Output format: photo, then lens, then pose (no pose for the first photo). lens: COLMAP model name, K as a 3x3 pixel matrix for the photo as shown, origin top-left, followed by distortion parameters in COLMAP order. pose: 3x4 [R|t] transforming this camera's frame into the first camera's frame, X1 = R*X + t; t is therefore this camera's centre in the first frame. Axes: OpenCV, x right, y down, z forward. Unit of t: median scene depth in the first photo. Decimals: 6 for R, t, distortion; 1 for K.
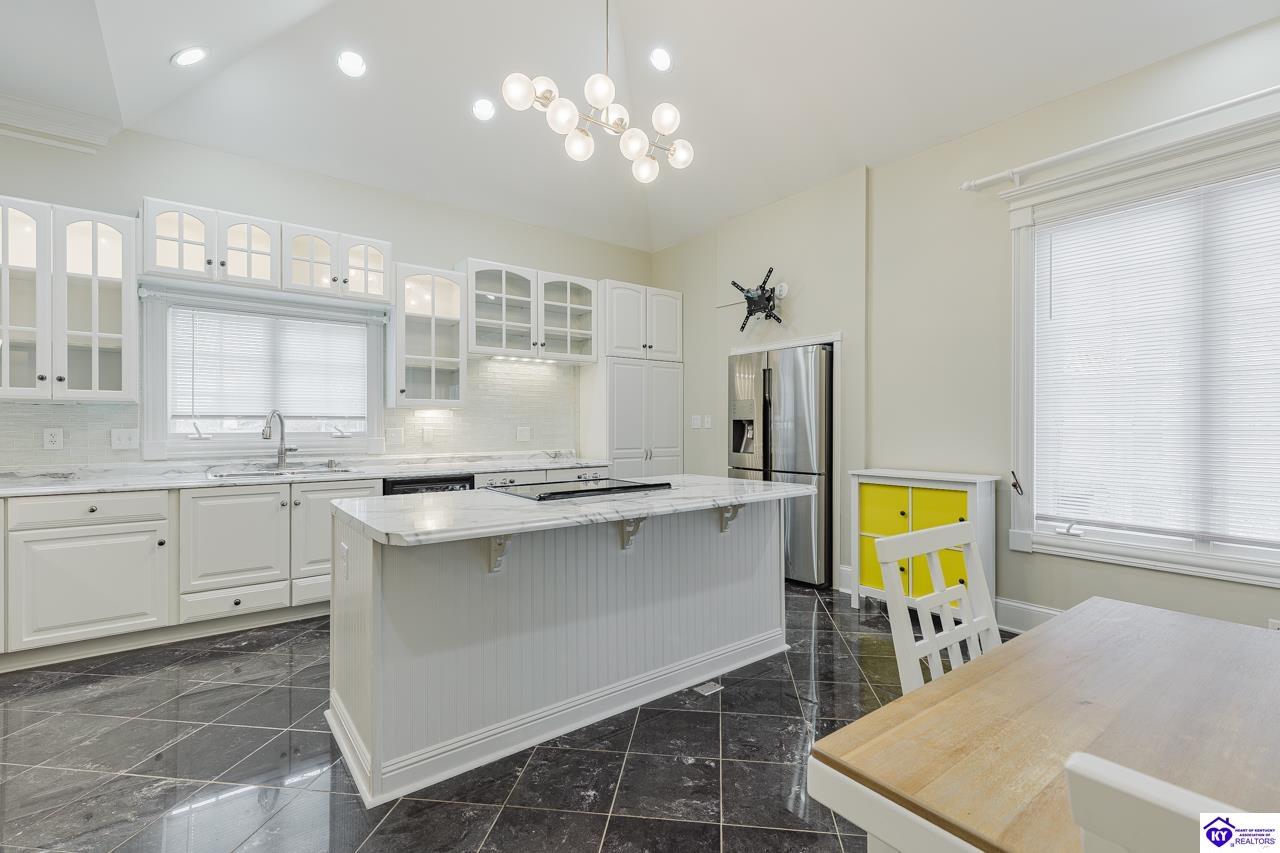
lens RADIAL K [[581.8, 0, 645.5], [0, 581.8, 427.5], [0, 0, 1]] dist [0.004534, 0.000100]
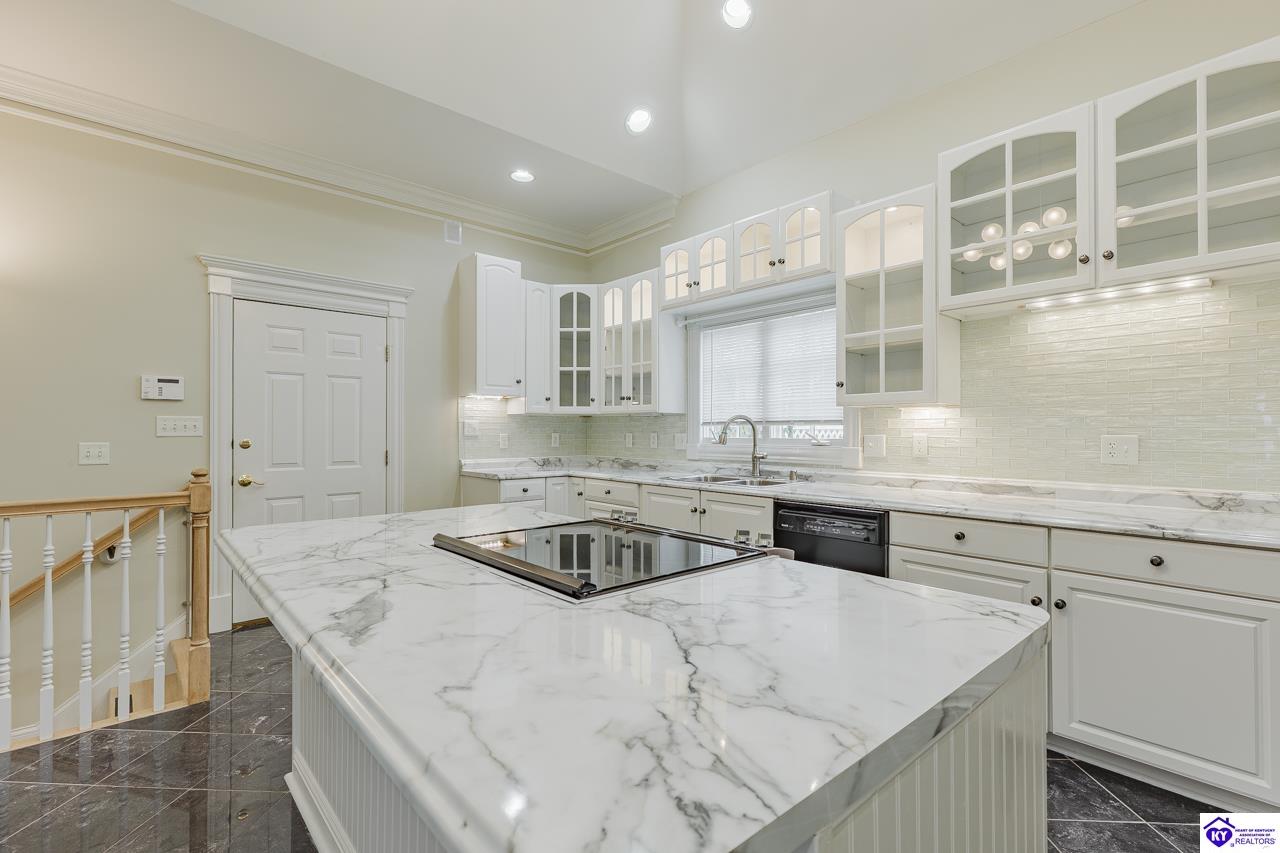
lens RADIAL K [[577.5, 0, 644.6], [0, 577.5, 427.6], [0, 0, 1]] dist [0.006237, -0.000756]
pose [[0.066865, -0.004827, -0.997750, 0.294438], [-0.002720, 0.999984, -0.005020, -0.003712], [0.997758, 0.003049, 0.066851, 0.701983]]
